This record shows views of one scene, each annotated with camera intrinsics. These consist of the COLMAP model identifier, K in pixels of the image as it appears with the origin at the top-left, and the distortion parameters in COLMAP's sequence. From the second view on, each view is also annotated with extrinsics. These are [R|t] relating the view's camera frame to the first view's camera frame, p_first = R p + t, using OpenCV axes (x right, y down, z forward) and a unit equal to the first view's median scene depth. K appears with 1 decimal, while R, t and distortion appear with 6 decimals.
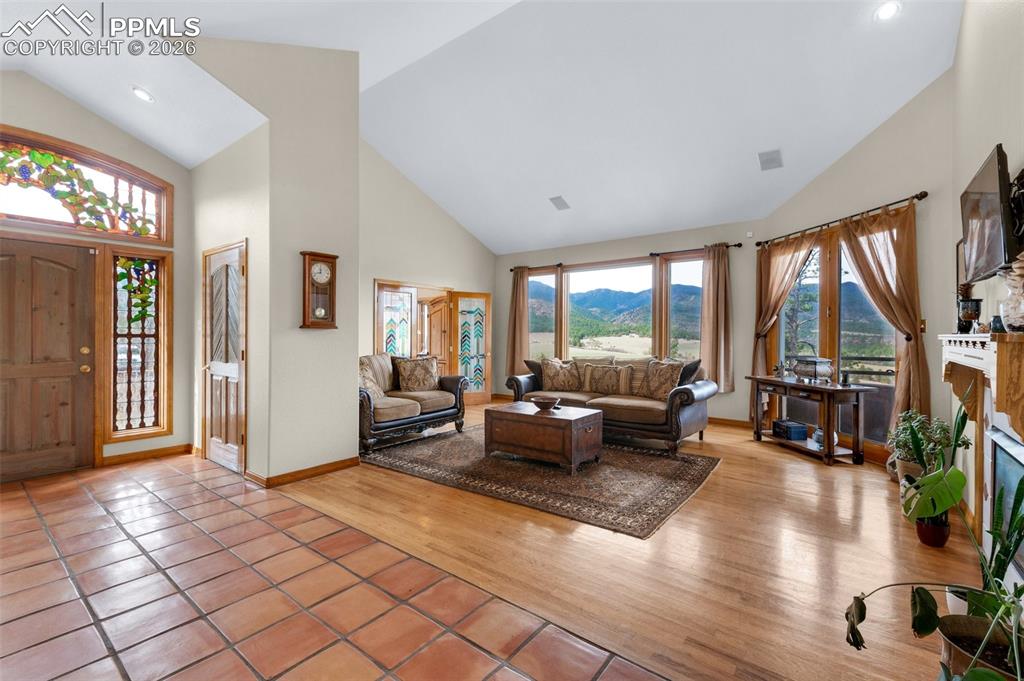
lens RADIAL K [[443.5, 0, 503.0], [0, 443.5, 335.6], [0, 0, 1]] dist [0.003683, -0.000307]
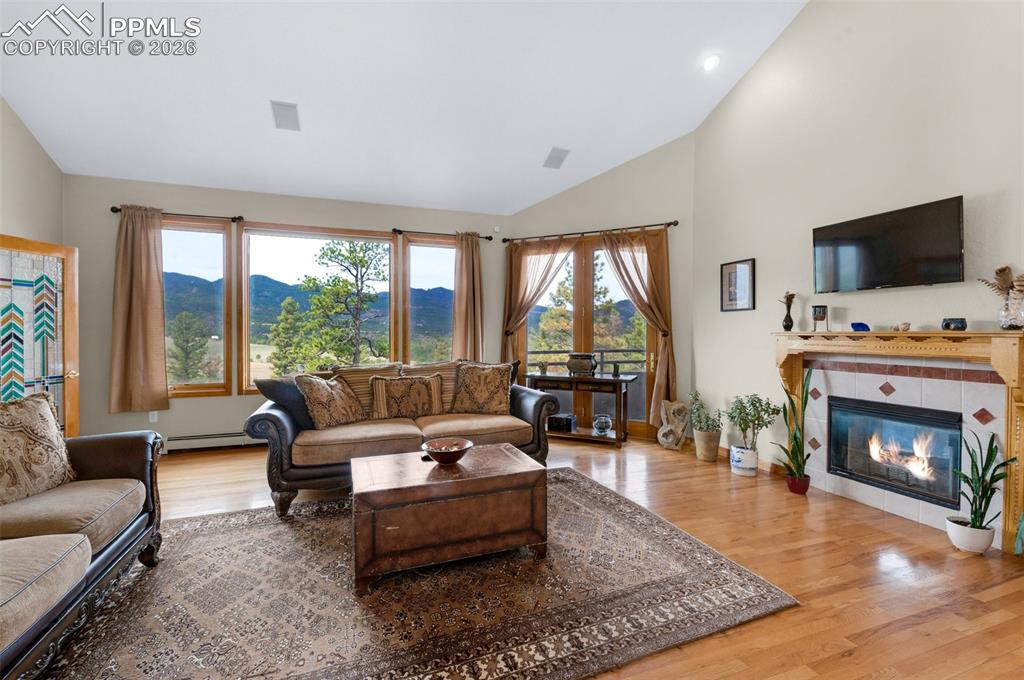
lens RADIAL K [[443.5, 0, 509.0], [0, 443.5, 339.3], [0, 0, 1]] dist [0.003683, -0.000307]
pose [[0.527972, -0.017428, 0.849083, -0.285724], [0.004329, 0.999832, 0.017831, -0.003455], [-0.849250, -0.005739, 0.527959, 0.508661]]
